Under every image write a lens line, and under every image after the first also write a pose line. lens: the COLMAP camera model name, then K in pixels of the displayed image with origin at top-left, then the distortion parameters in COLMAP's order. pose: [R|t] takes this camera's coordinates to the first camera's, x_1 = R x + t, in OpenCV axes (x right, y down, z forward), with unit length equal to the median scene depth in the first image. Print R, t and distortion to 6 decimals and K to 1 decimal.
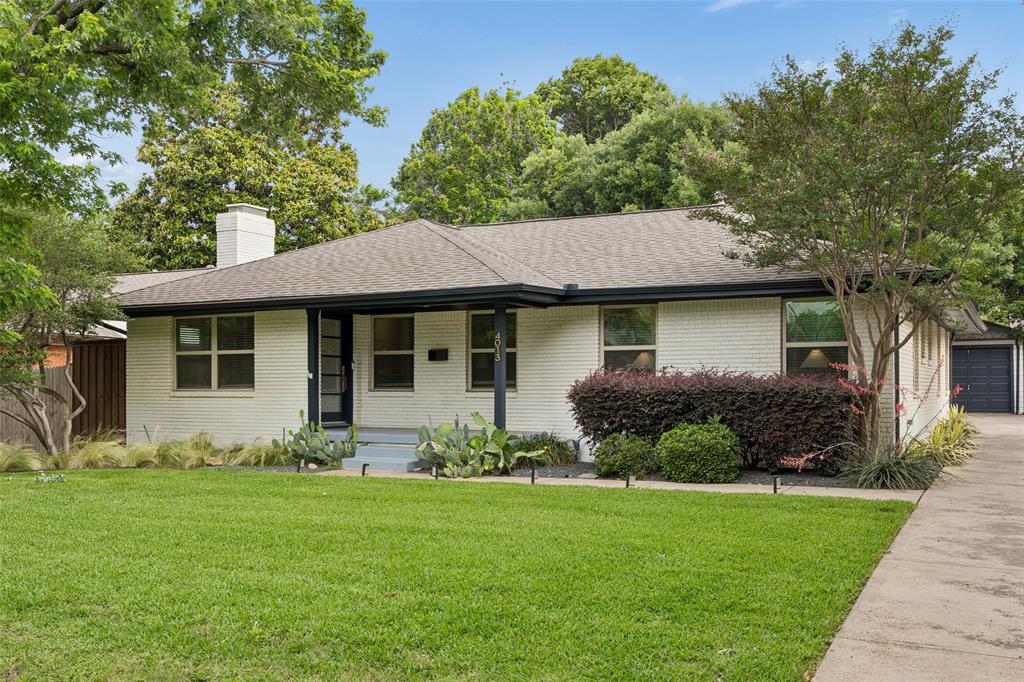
lens RADIAL K [[1043.6, 0, 511.9], [0, 1043.6, 343.4], [0, 0, 1]] dist [0.001624, 0.000000]
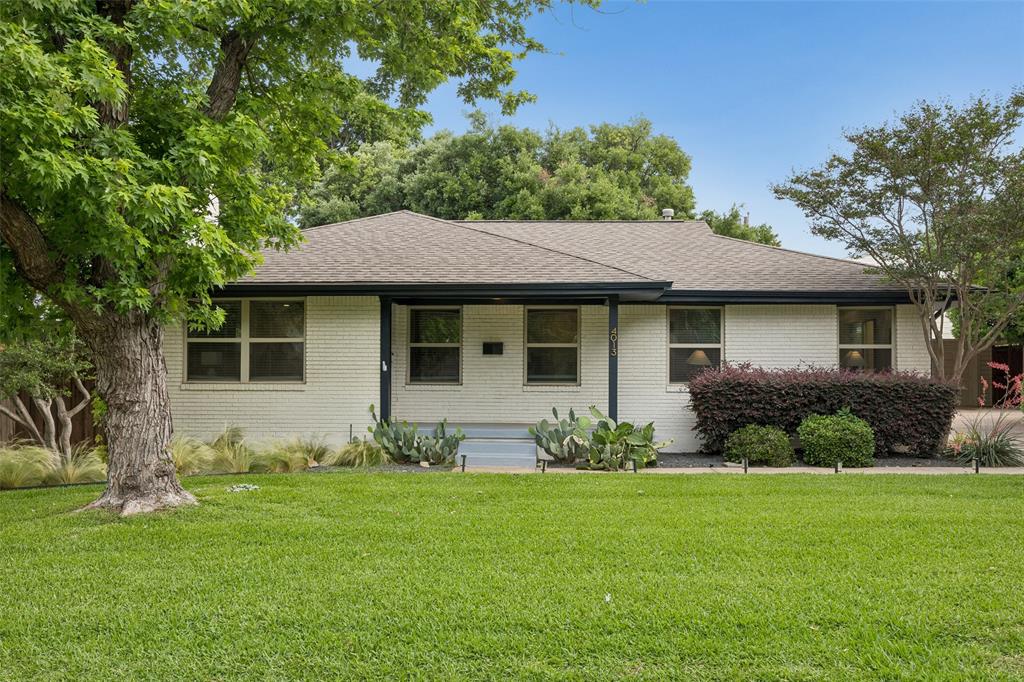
lens RADIAL K [[904.4, 0, 512.0], [0, 904.4, 338.4], [0, 0, 1]] dist [-0.042558, 0.006014]
pose [[0.893183, 0.025416, 0.448974, -0.442265], [-0.023520, 0.999675, -0.009801, 0.009671], [-0.449078, -0.001806, 0.893491, 0.223679]]
